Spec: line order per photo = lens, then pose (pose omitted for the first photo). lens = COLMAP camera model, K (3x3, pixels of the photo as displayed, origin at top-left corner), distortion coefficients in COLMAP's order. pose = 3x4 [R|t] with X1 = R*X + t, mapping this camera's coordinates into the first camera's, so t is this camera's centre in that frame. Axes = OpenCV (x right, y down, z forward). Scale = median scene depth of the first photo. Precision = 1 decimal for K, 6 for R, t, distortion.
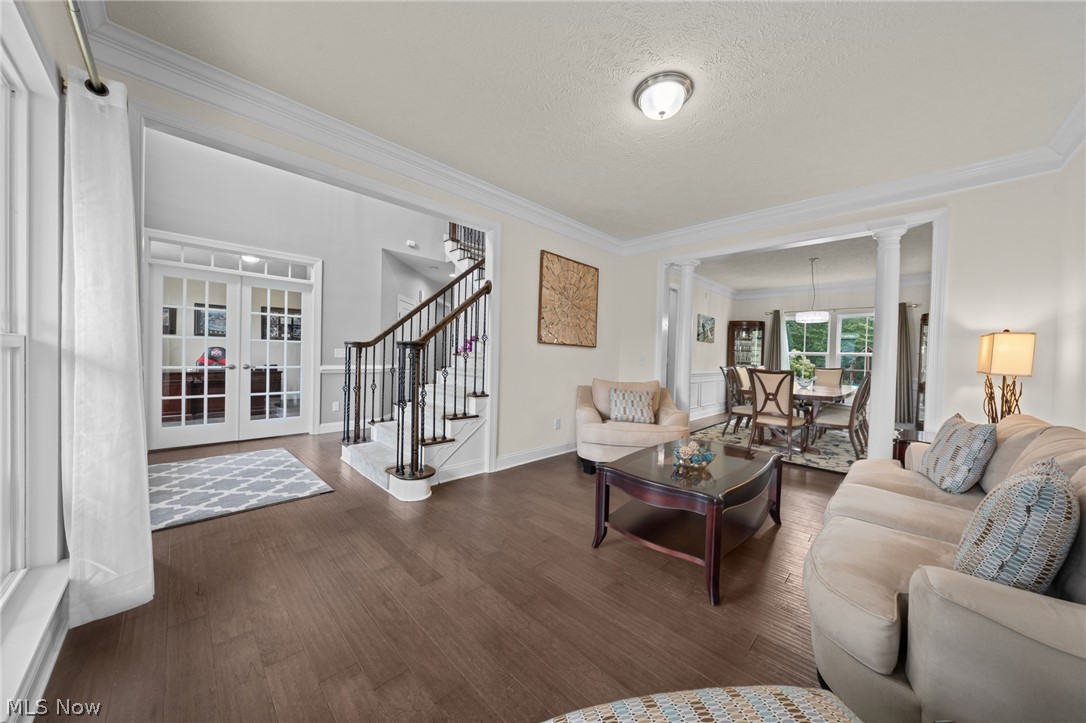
lens RADIAL K [[367.0, 0, 541.7], [0, 367.0, 361.5], [0, 0, 1]] dist [0.000425, -0.000048]
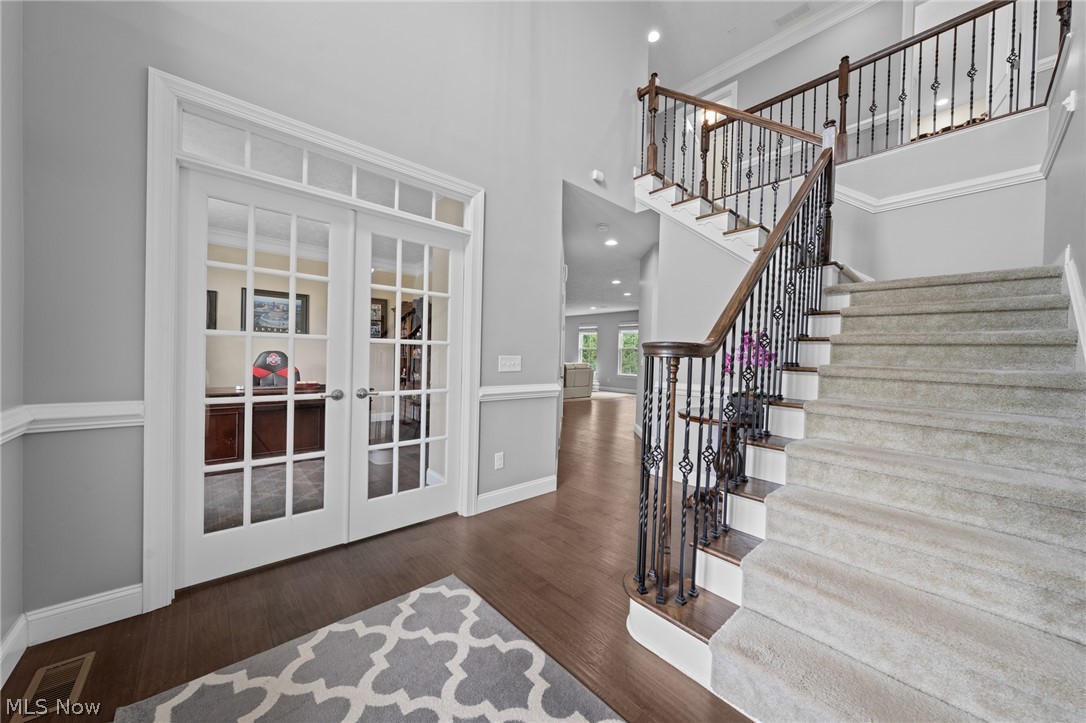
lens RADIAL K [[384.2, 0, 544.1], [0, 384.2, 361.2], [0, 0, 1]] dist [0.000944, -0.000150]
pose [[0.998846, 0.001920, -0.047994, -0.484886], [-0.002193, 0.999982, -0.005628, -0.024080], [0.047983, 0.005727, 0.998832, 0.447071]]
